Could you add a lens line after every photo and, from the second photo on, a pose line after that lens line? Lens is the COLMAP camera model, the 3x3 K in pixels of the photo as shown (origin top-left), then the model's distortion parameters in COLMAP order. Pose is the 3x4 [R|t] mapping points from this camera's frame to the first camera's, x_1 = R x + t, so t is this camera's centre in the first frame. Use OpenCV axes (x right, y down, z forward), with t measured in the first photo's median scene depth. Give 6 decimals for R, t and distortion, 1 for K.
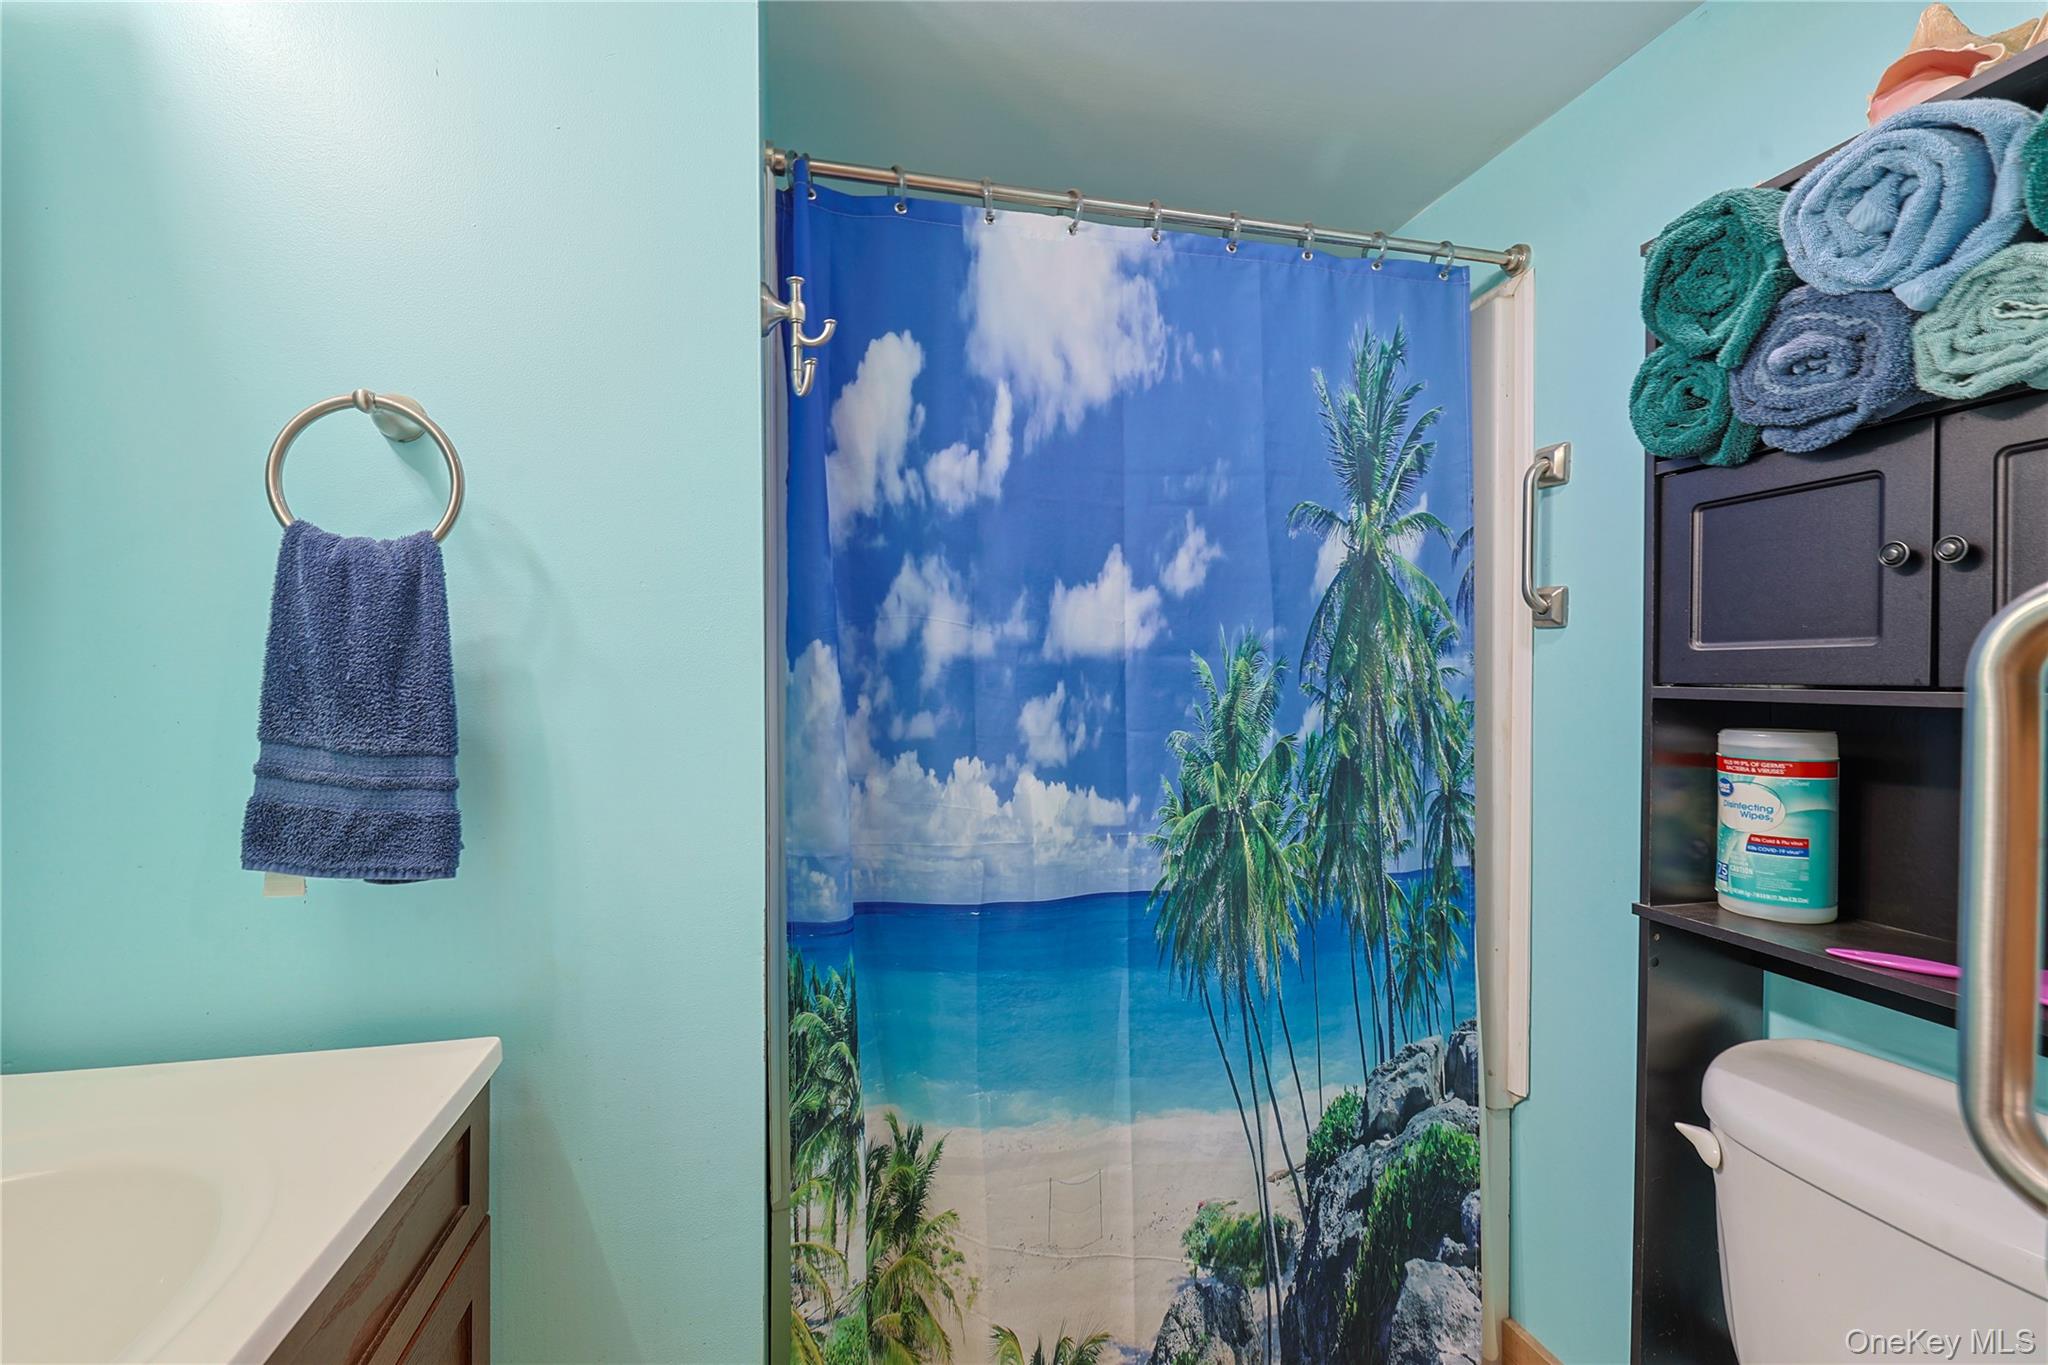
lens RADIAL K [[906.4, 0, 1018.5], [0, 906.4, 680.4], [0, 0, 1]] dist [-0.003504, 0.000962]
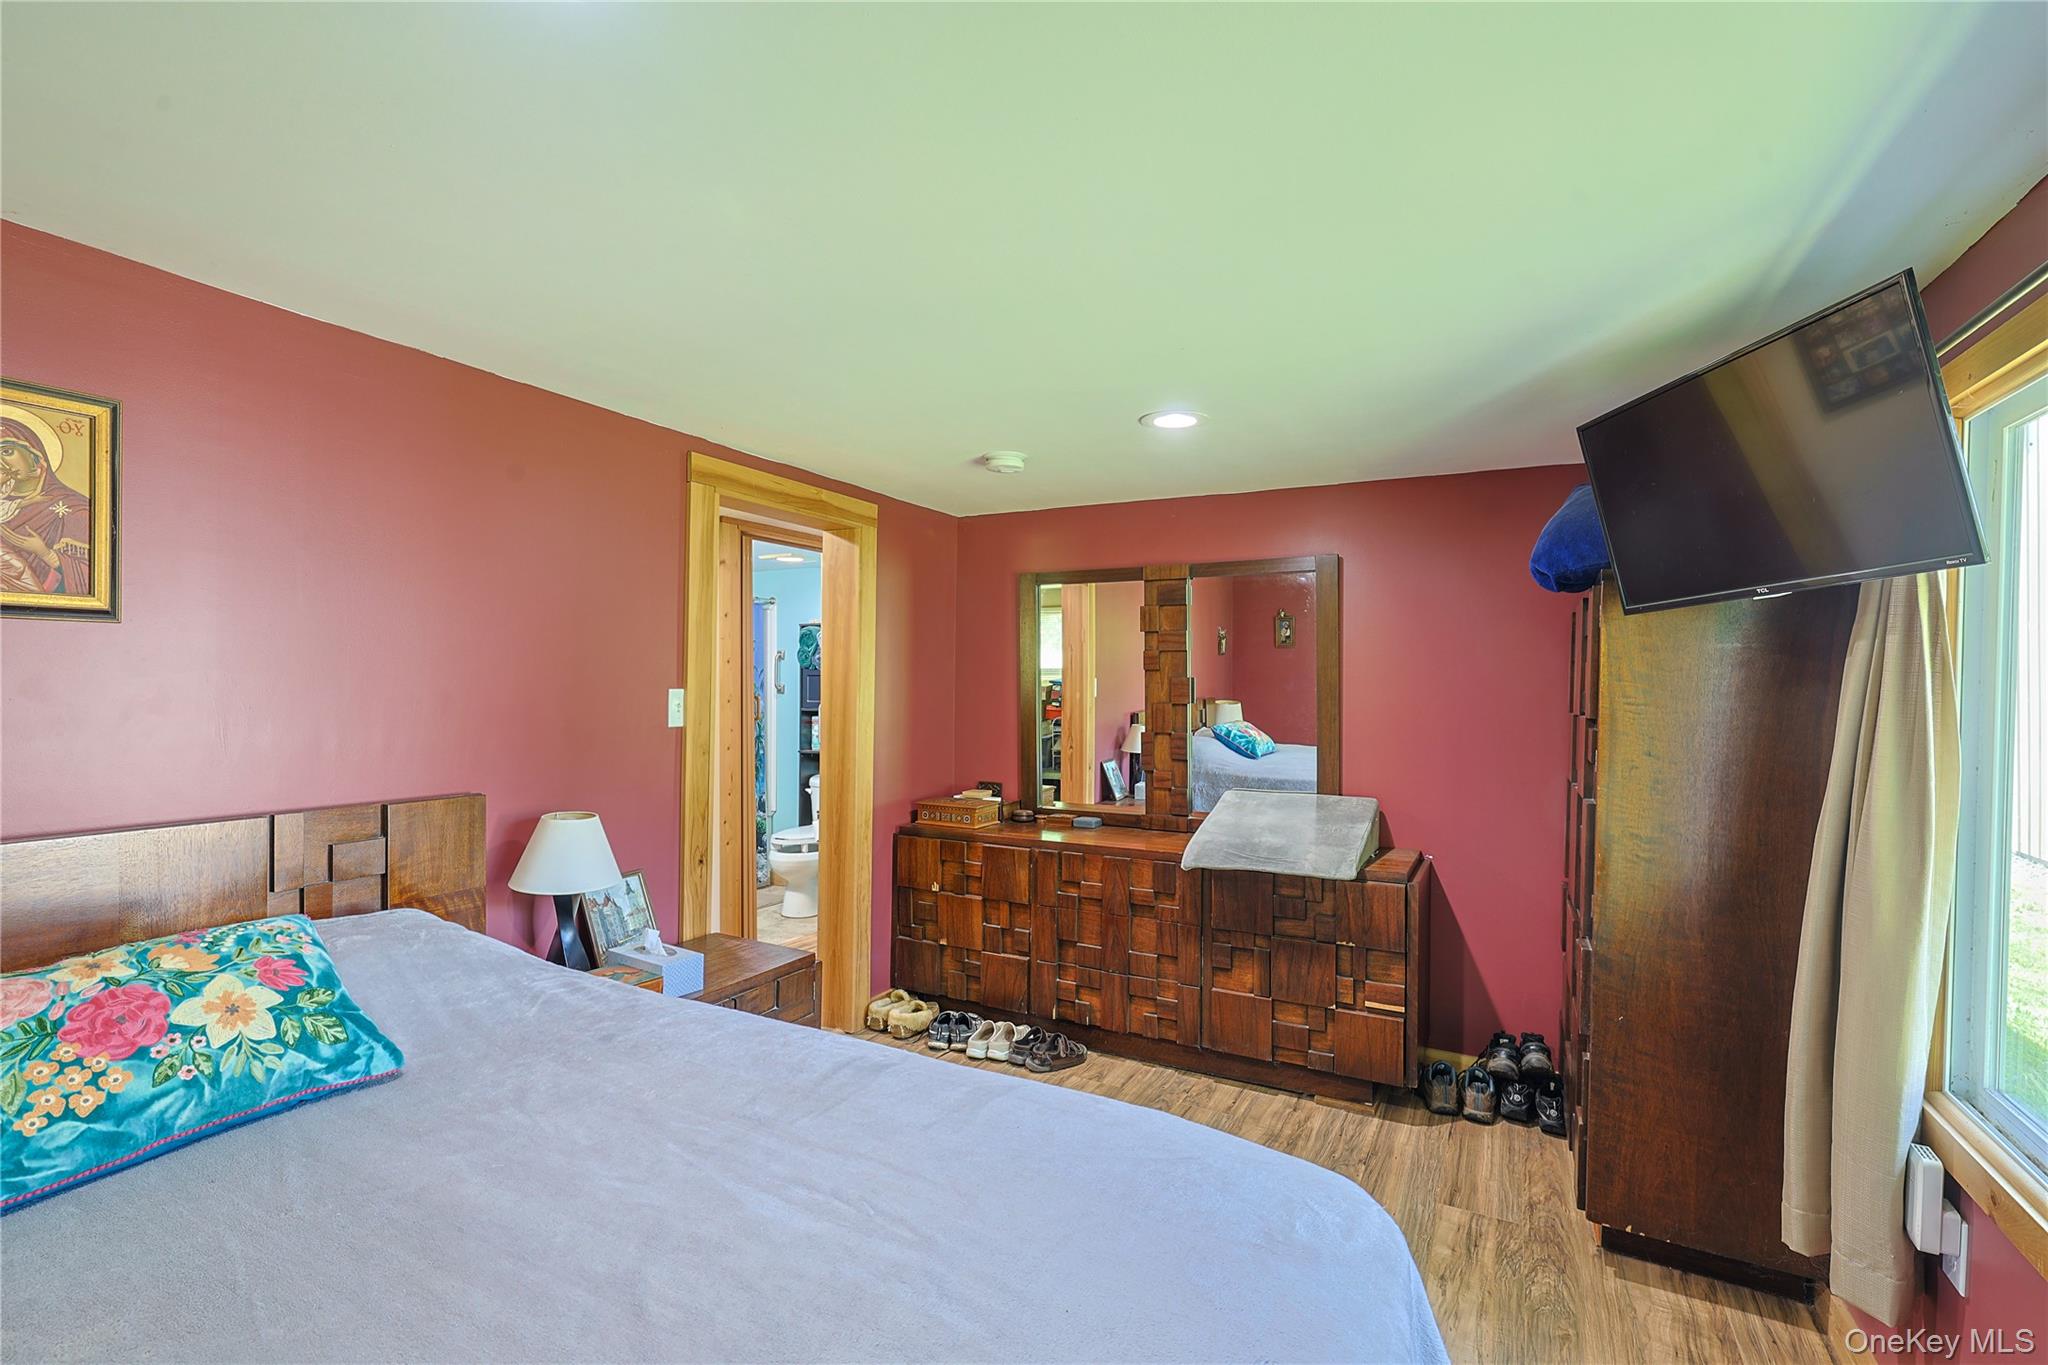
lens RADIAL K [[906.4, 0, 1021.1], [0, 906.4, 690.4], [0, 0, 1]] dist [-0.003504, 0.000962]
pose [[0.670661, -0.003068, 0.741758, -2.325591], [0.004553, 0.999990, 0.000020, -0.091846], [-0.741750, 0.003364, 0.670668, -3.448024]]
